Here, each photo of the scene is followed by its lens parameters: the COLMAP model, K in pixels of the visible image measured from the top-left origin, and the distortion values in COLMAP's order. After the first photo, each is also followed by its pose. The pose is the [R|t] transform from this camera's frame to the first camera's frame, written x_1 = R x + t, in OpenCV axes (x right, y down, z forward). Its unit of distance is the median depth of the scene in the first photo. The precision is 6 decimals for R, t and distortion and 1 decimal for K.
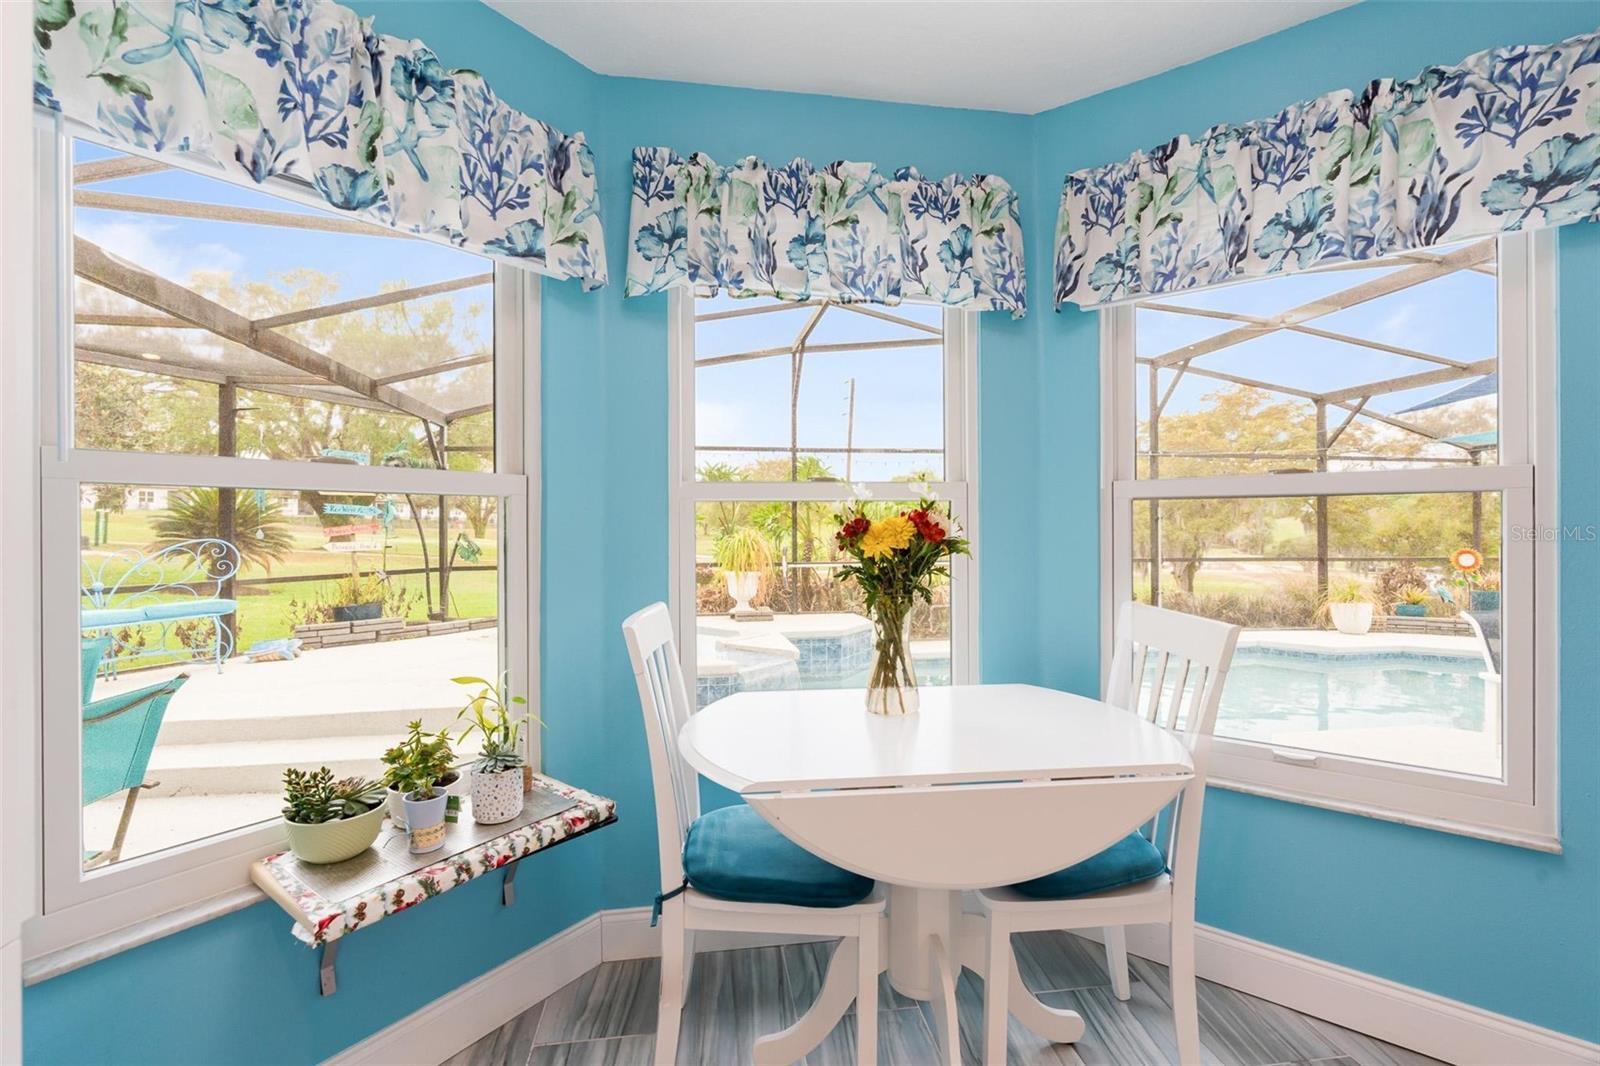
lens RADIAL K [[716.9, 0, 797.1], [0, 716.9, 528.1], [0, 0, 1]] dist [-0.012255, 0.004641]
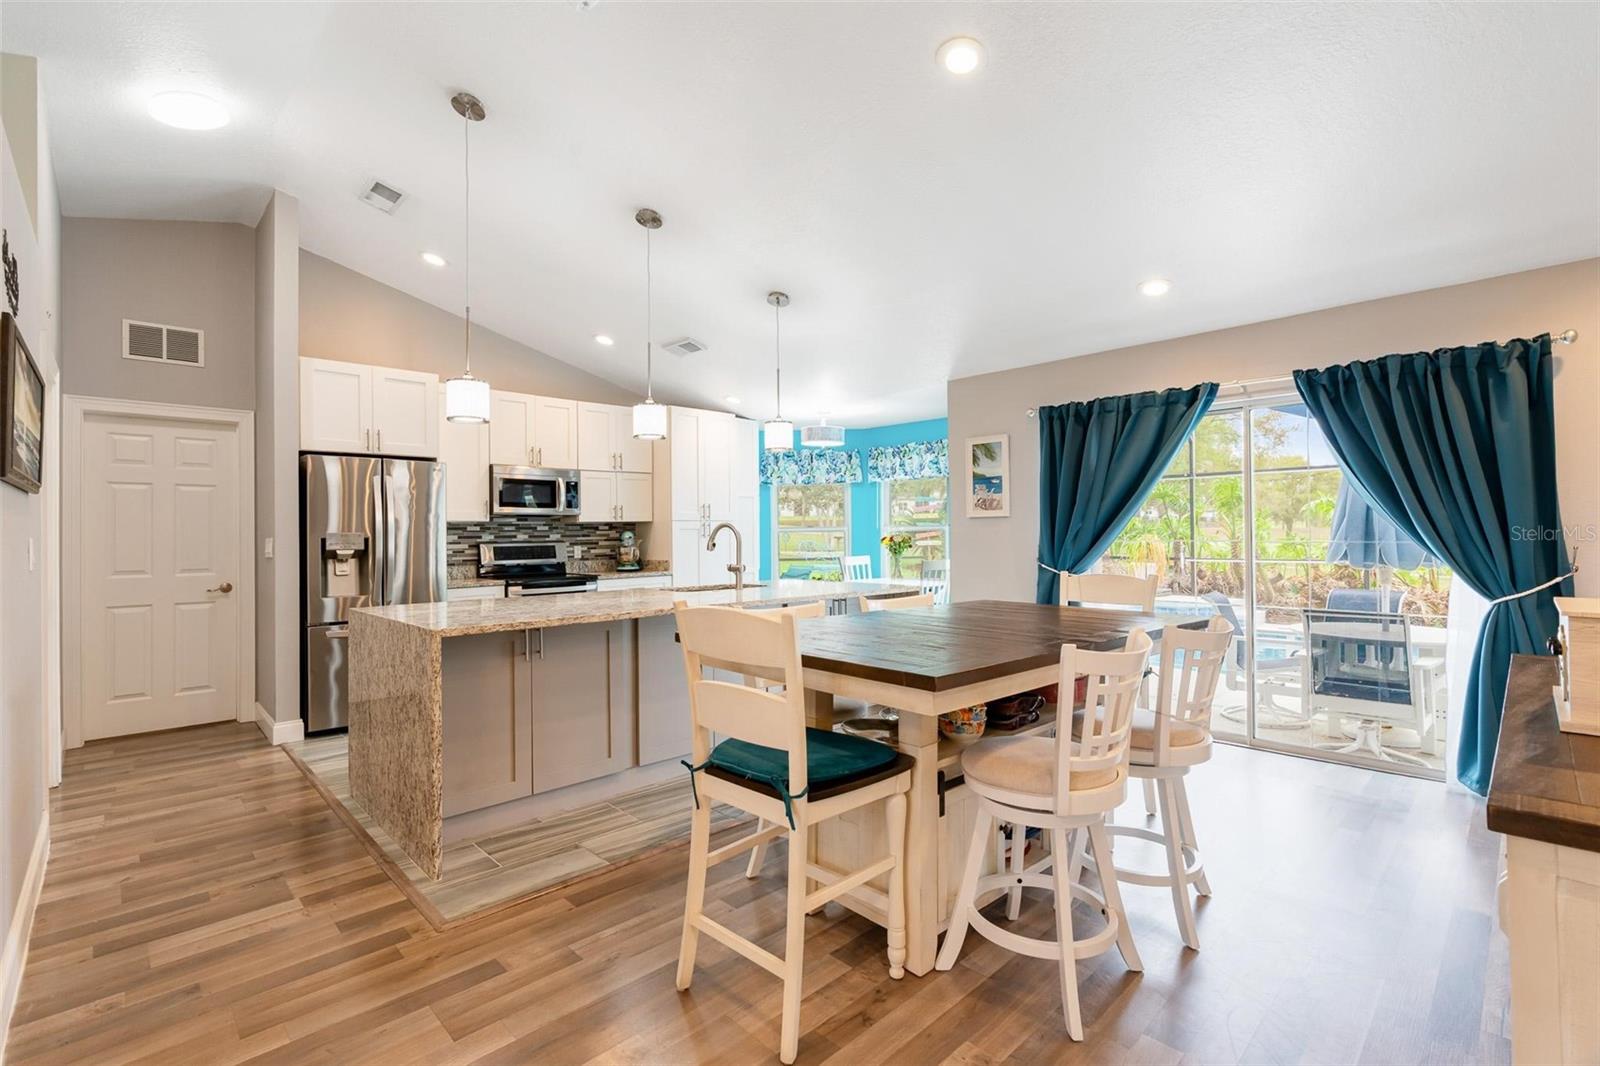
lens RADIAL K [[716.9, 0, 797.1], [0, 716.9, 528.1], [0, 0, 1]] dist [-0.012255, 0.004641]
pose [[0.578553, -0.007036, -0.815614, 2.984128], [0.008921, 0.999958, -0.002298, -0.054663], [0.815596, -0.005947, 0.578591, -1.796670]]
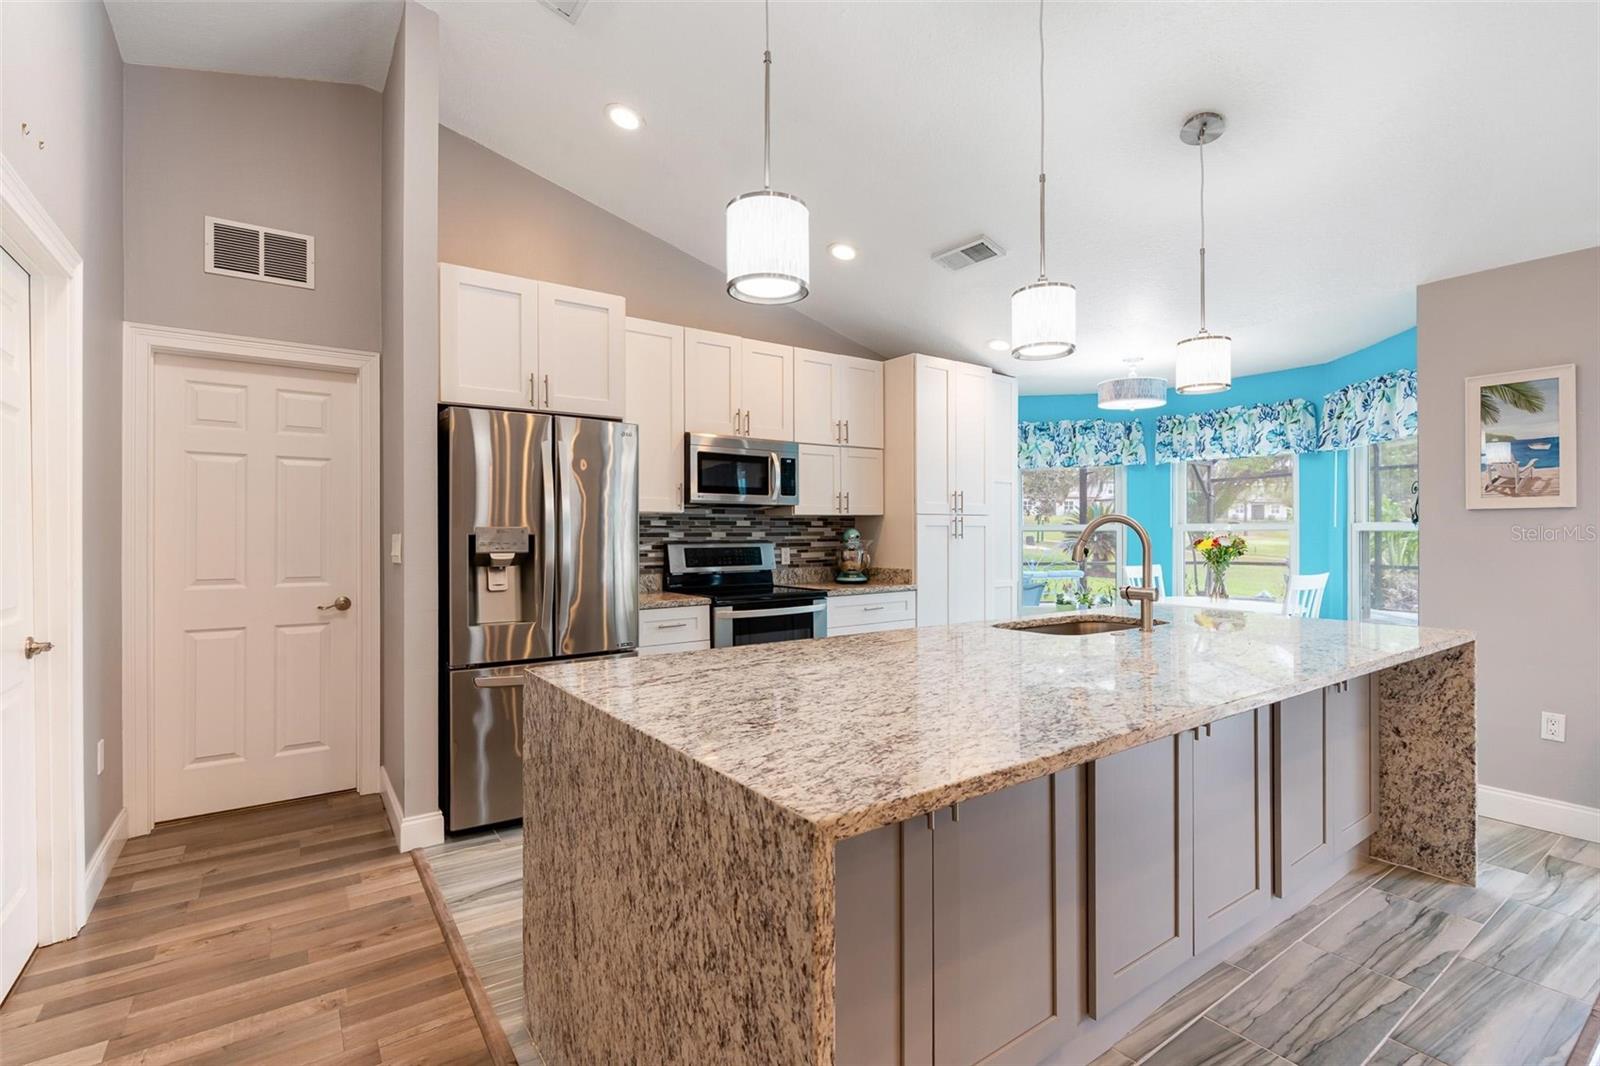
lens RADIAL K [[725.6, 0, 797.7], [0, 725.6, 533.4], [0, 0, 1]] dist [-0.016054, 0.009108]
pose [[0.451928, 0.004320, -0.892044, 1.857283], [0.001218, 0.999984, 0.005460, -0.051549], [0.892053, -0.003554, 0.451916, -1.787650]]
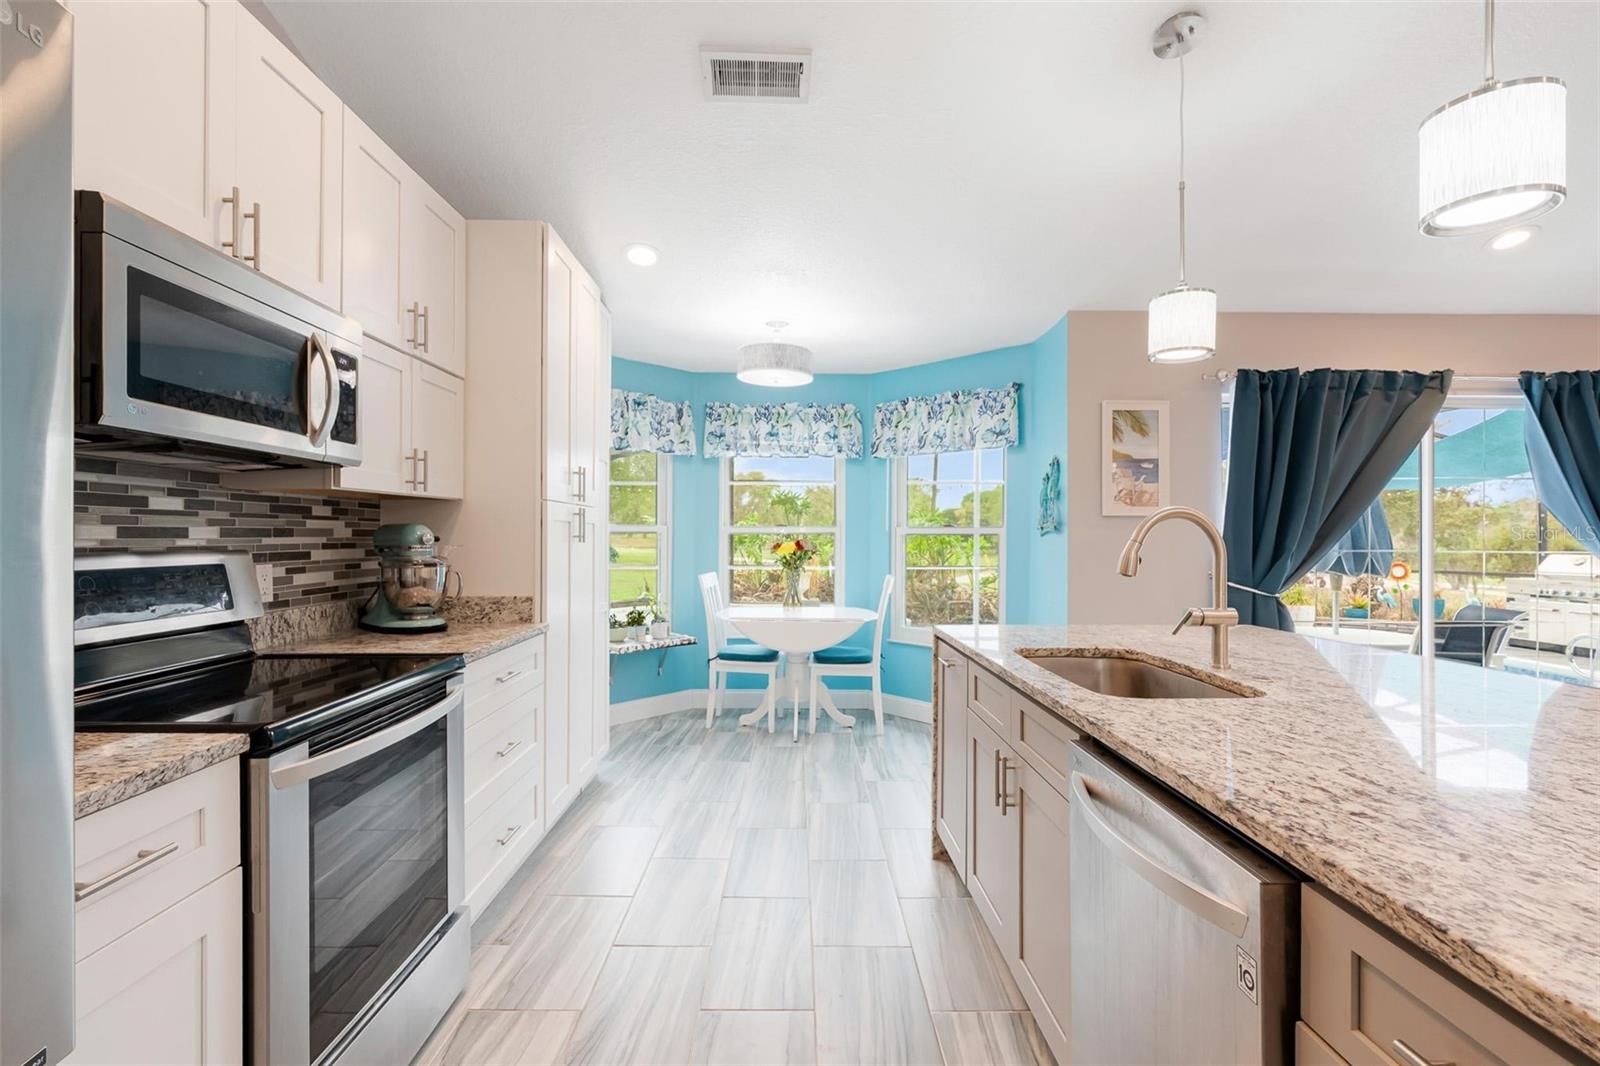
lens RADIAL K [[725.6, 0, 797.7], [0, 725.6, 533.4], [0, 0, 1]] dist [-0.016054, 0.009108]
pose [[0.990223, 0.007836, -0.139270, 0.494777], [-0.008326, 0.999961, -0.002936, -0.037273], [0.139242, 0.004067, 0.990250, -1.648363]]
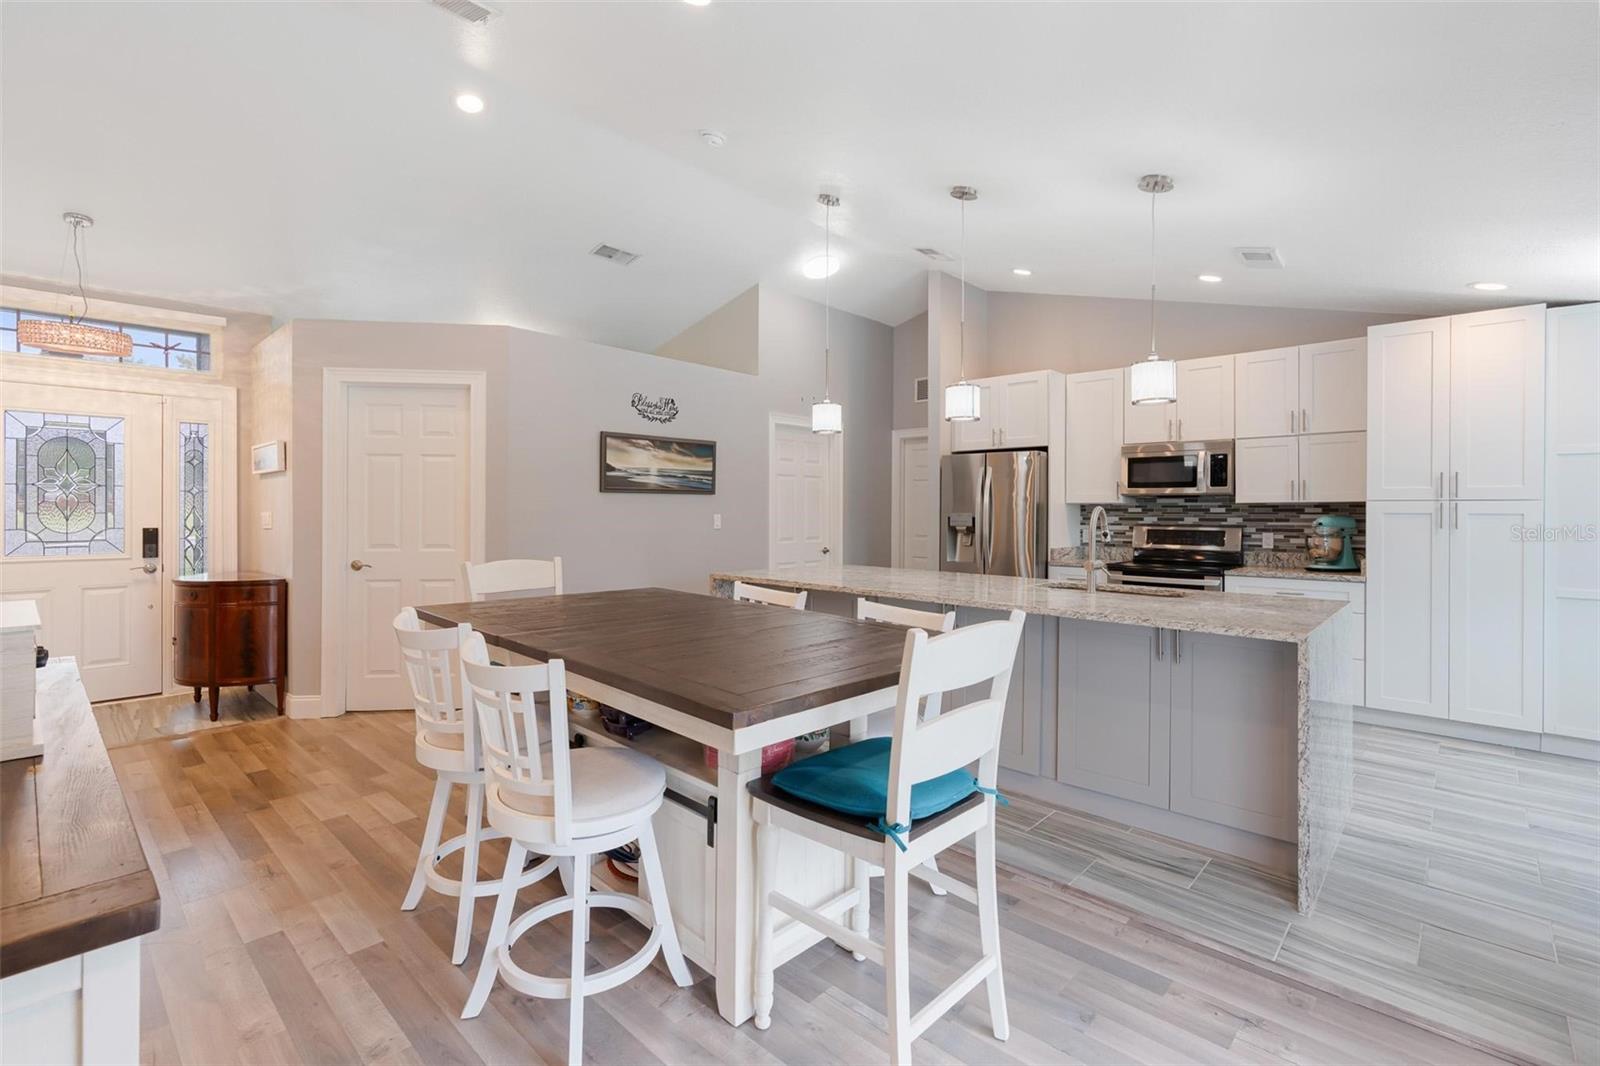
lens RADIAL K [[716.9, 0, 797.1], [0, 716.9, 528.1], [0, 0, 1]] dist [-0.012255, 0.004641]
pose [[-0.782947, 0.013978, -0.621931, 2.663157], [-0.002278, 0.999676, 0.025335, -0.069958], [0.622084, 0.021252, -0.782662, 0.380967]]
